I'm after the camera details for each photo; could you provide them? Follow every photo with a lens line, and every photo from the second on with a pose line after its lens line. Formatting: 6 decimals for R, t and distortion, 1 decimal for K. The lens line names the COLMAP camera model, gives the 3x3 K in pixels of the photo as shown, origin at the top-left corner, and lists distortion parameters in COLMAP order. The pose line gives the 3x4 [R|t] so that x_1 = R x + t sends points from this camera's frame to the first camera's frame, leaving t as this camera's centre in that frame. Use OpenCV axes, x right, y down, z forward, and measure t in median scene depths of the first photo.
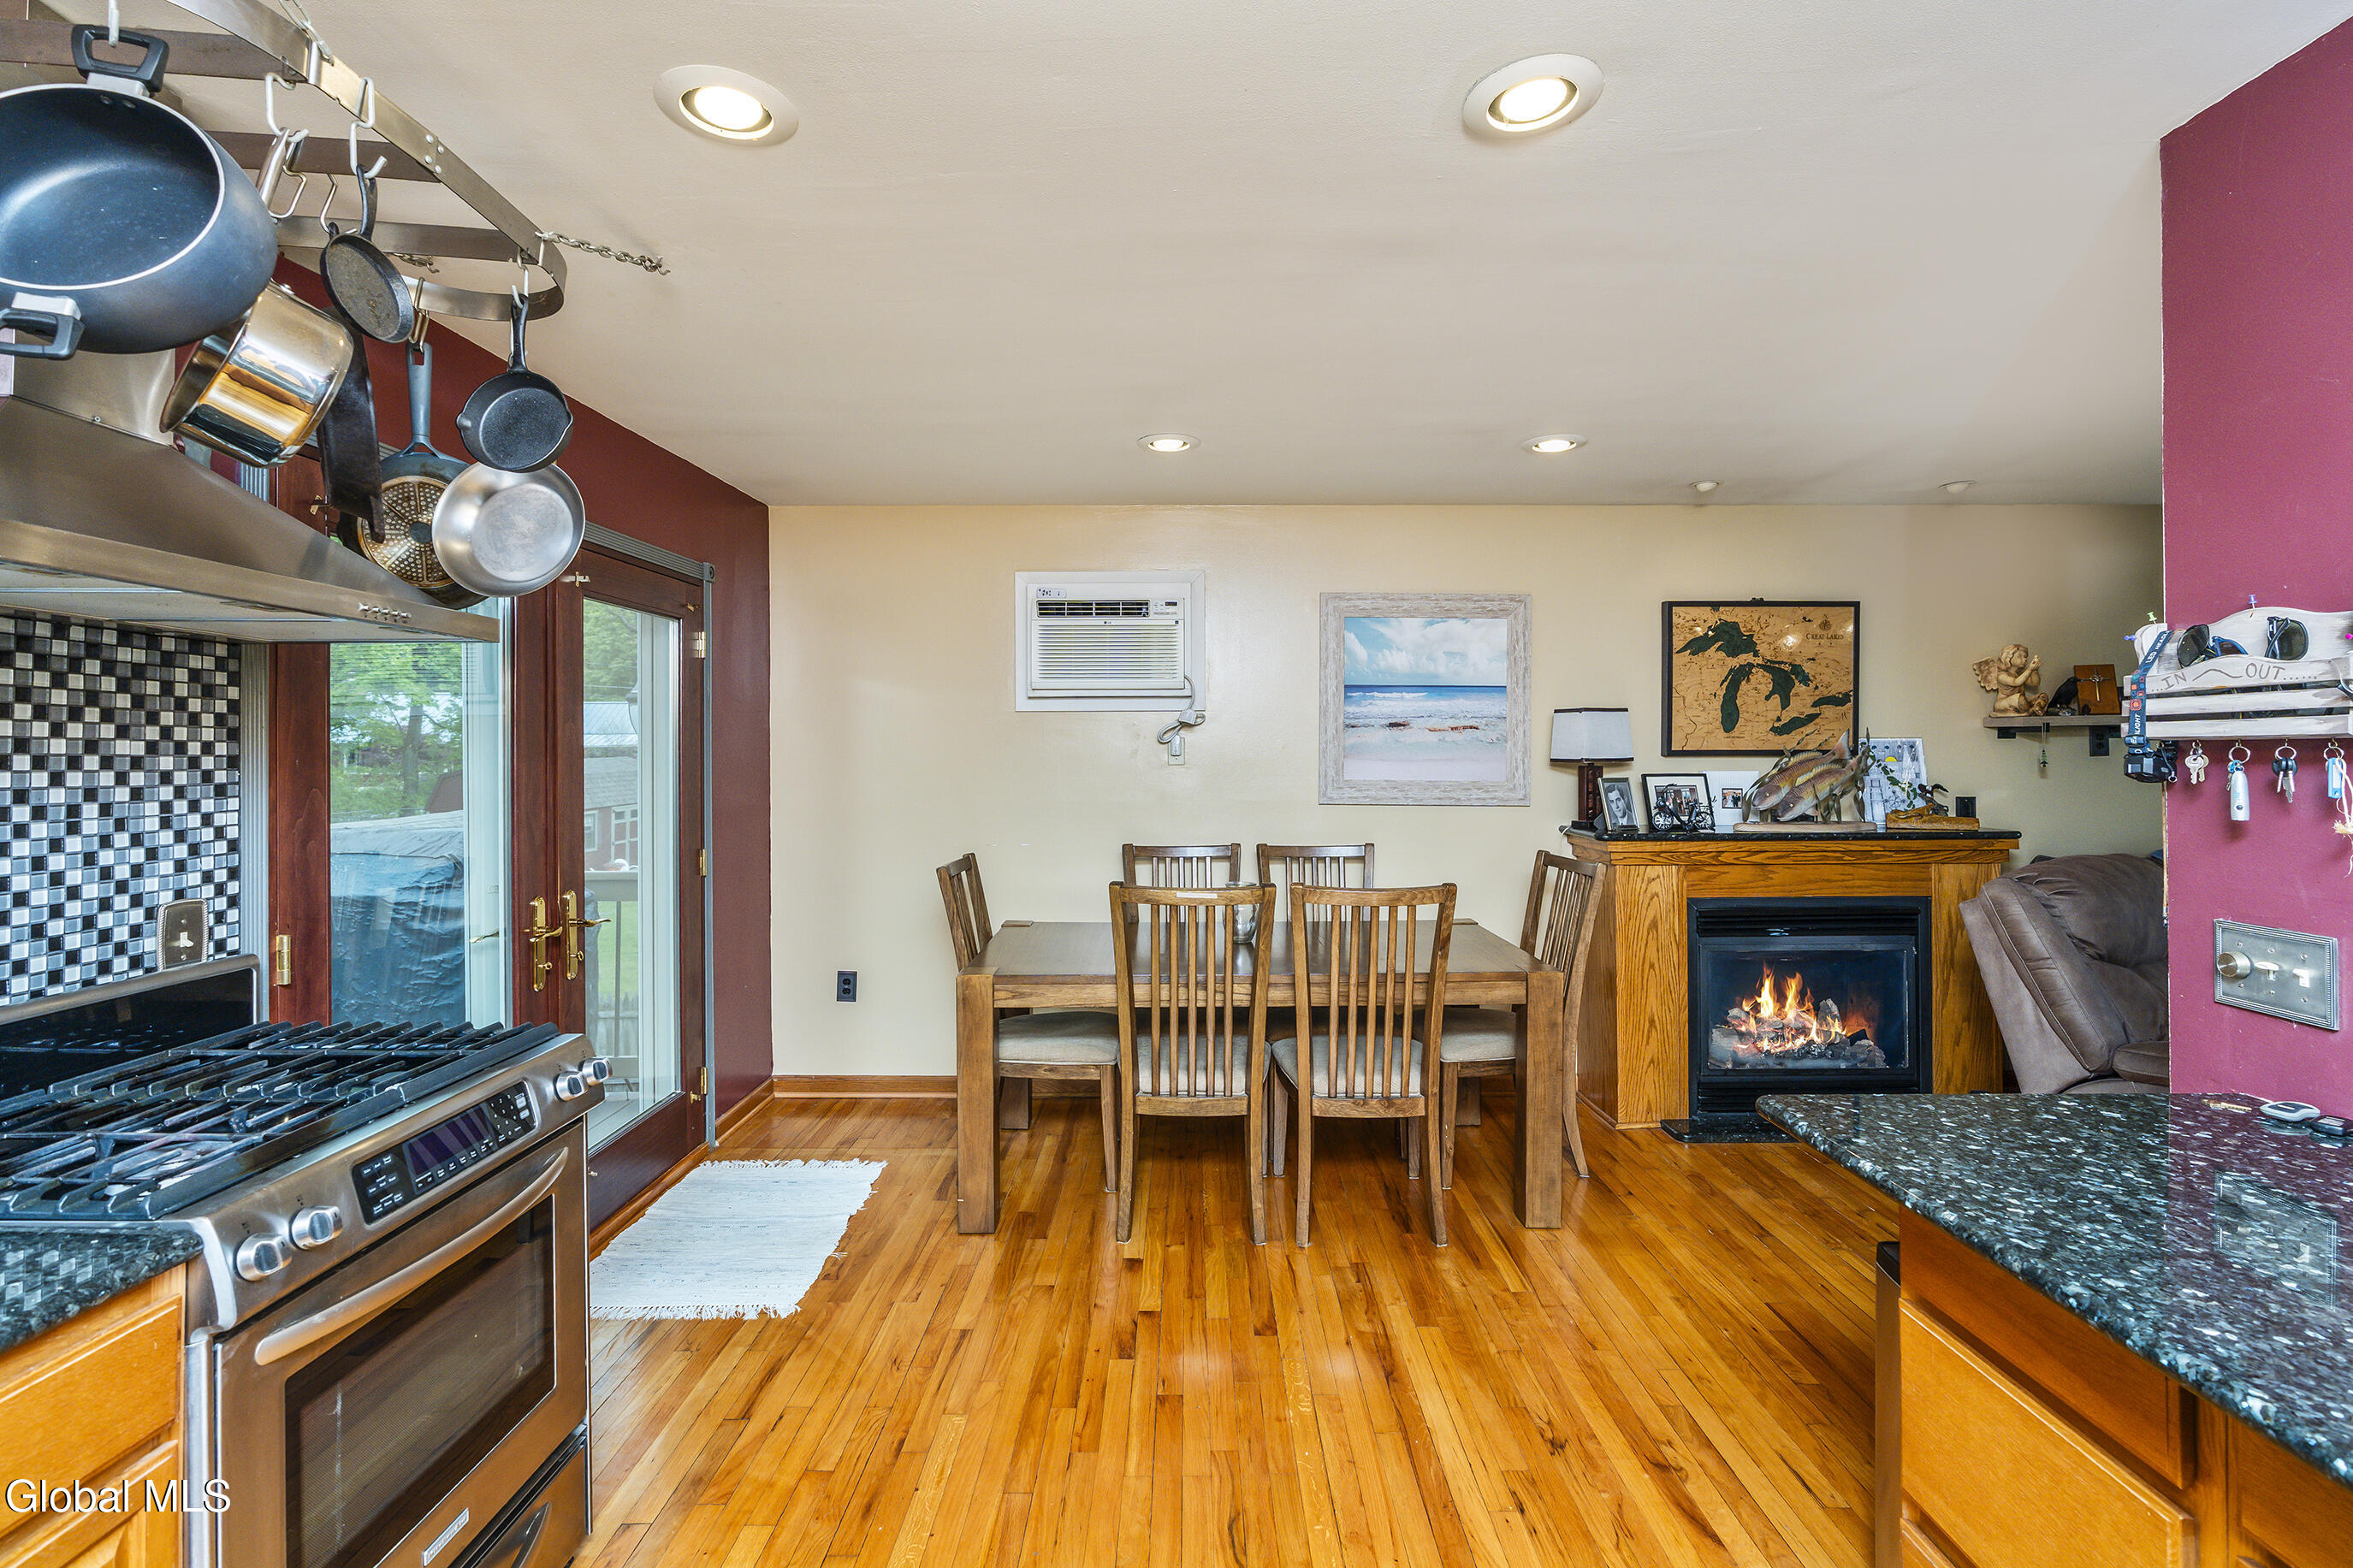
lens RADIAL K [[1085.3, 0, 1177.8], [0, 1085.3, 741.6], [0, 0, 1]] dist [-0.000708, -0.000084]
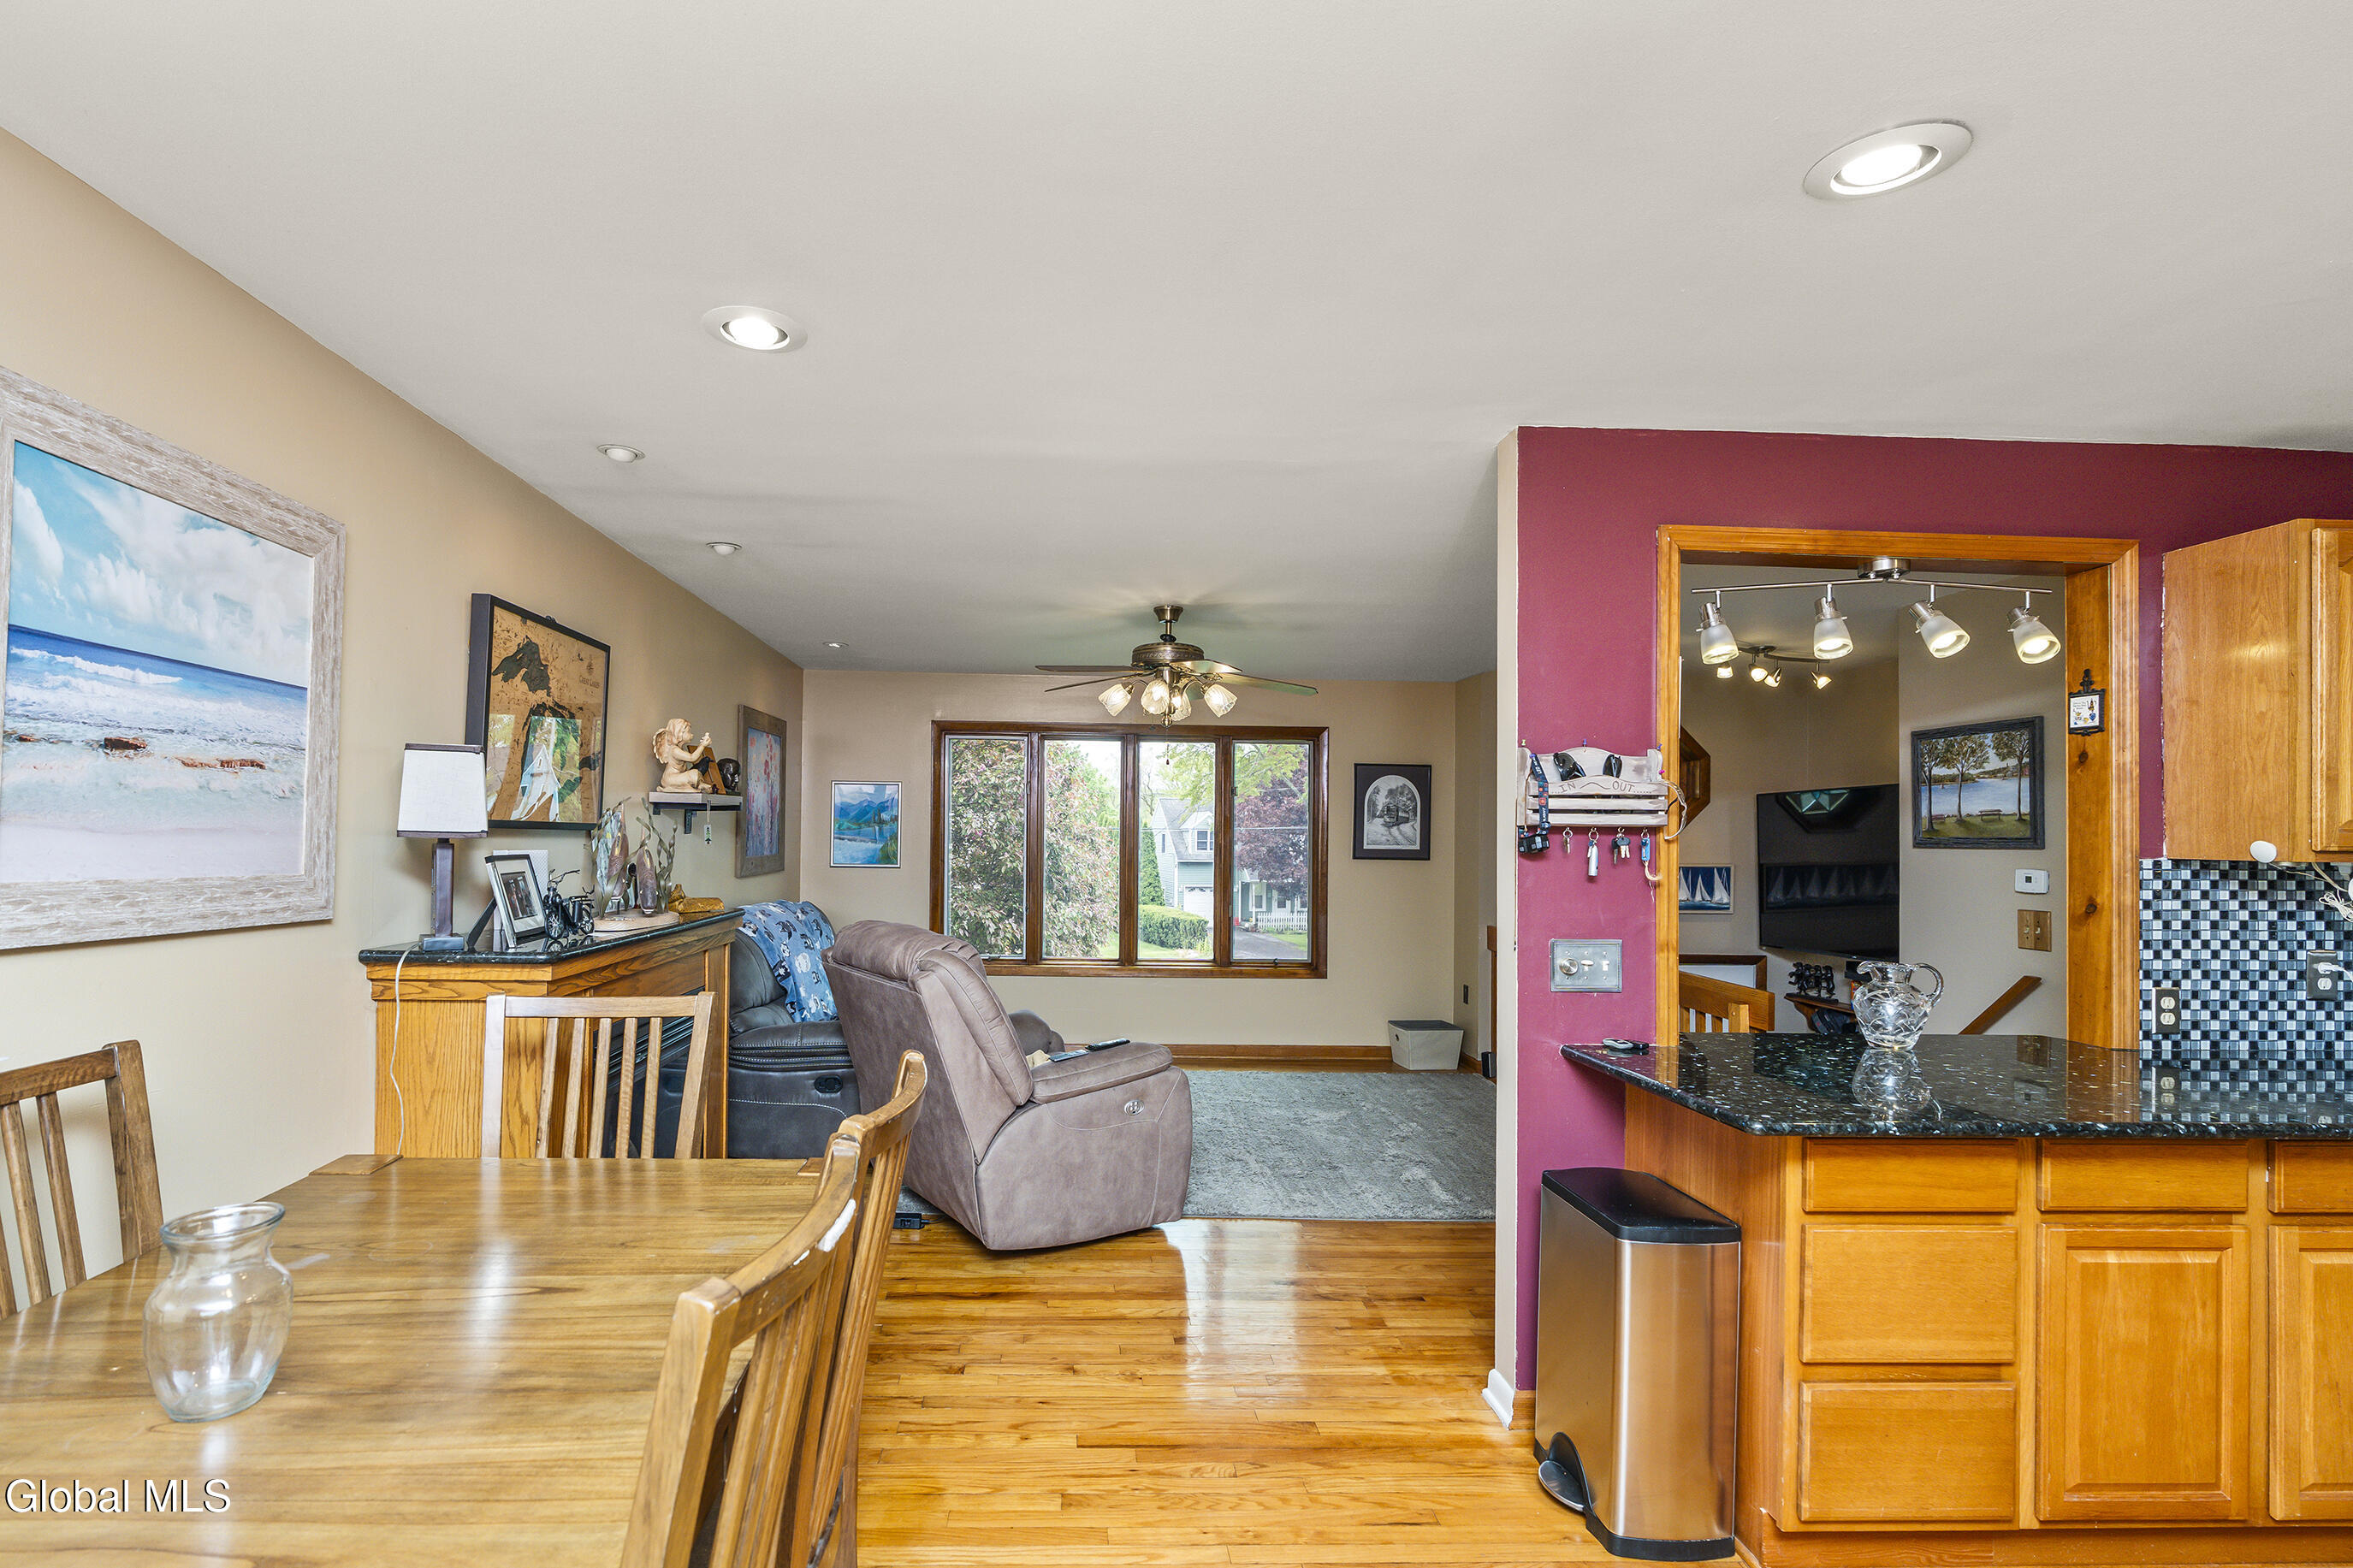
lens RADIAL K [[1110.6, 0, 1106.9], [0, 1110.6, 823.5], [0, 0, 1]] dist [-0.001474, -0.000234]
pose [[-0.047988, 0.017681, 0.998691, -0.431137], [-0.021210, 0.999600, -0.018717, 0.026345], [-0.998623, -0.022081, -0.047593, 1.178472]]
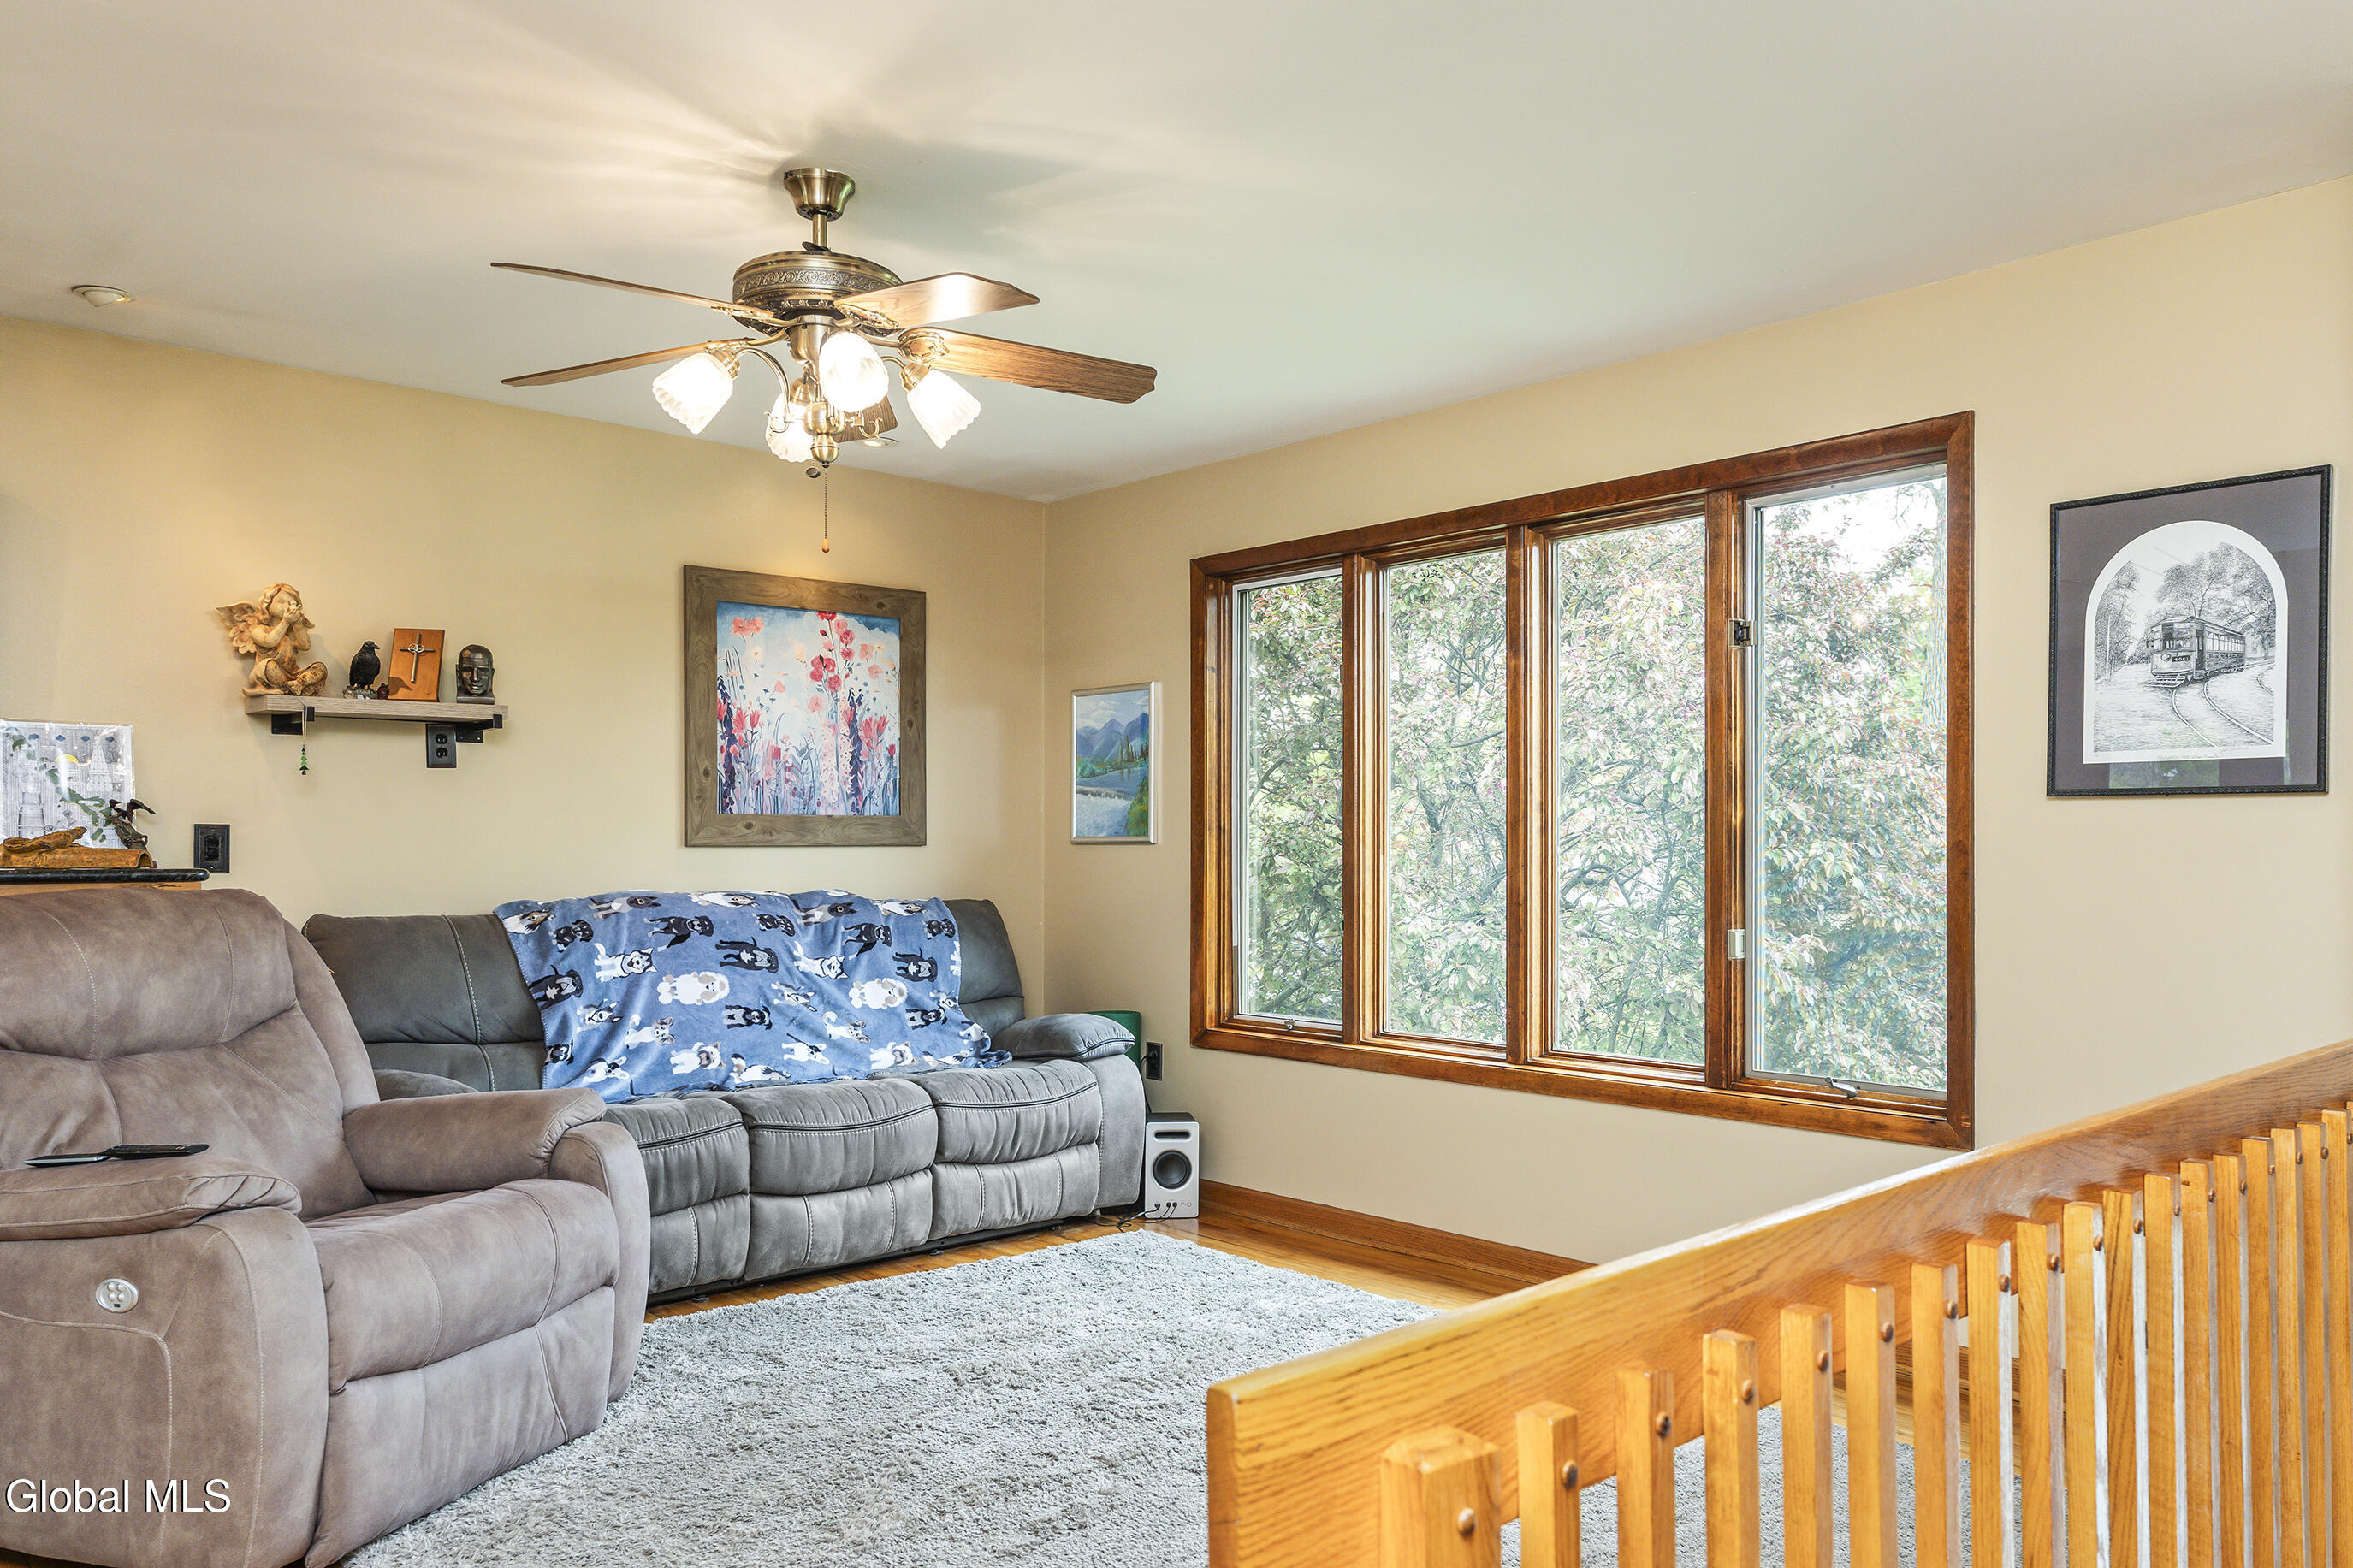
lens RADIAL K [[1696.0, 0, 1174.3], [0, 1696.0, 835.2], [0, 0, 1]] dist [0.002259, 0.000862]
pose [[0.745713, 0.014501, 0.666109, 0.873165], [-0.012479, 0.999892, -0.007796, 0.102273], [-0.666150, -0.002499, 0.745813, -0.146528]]
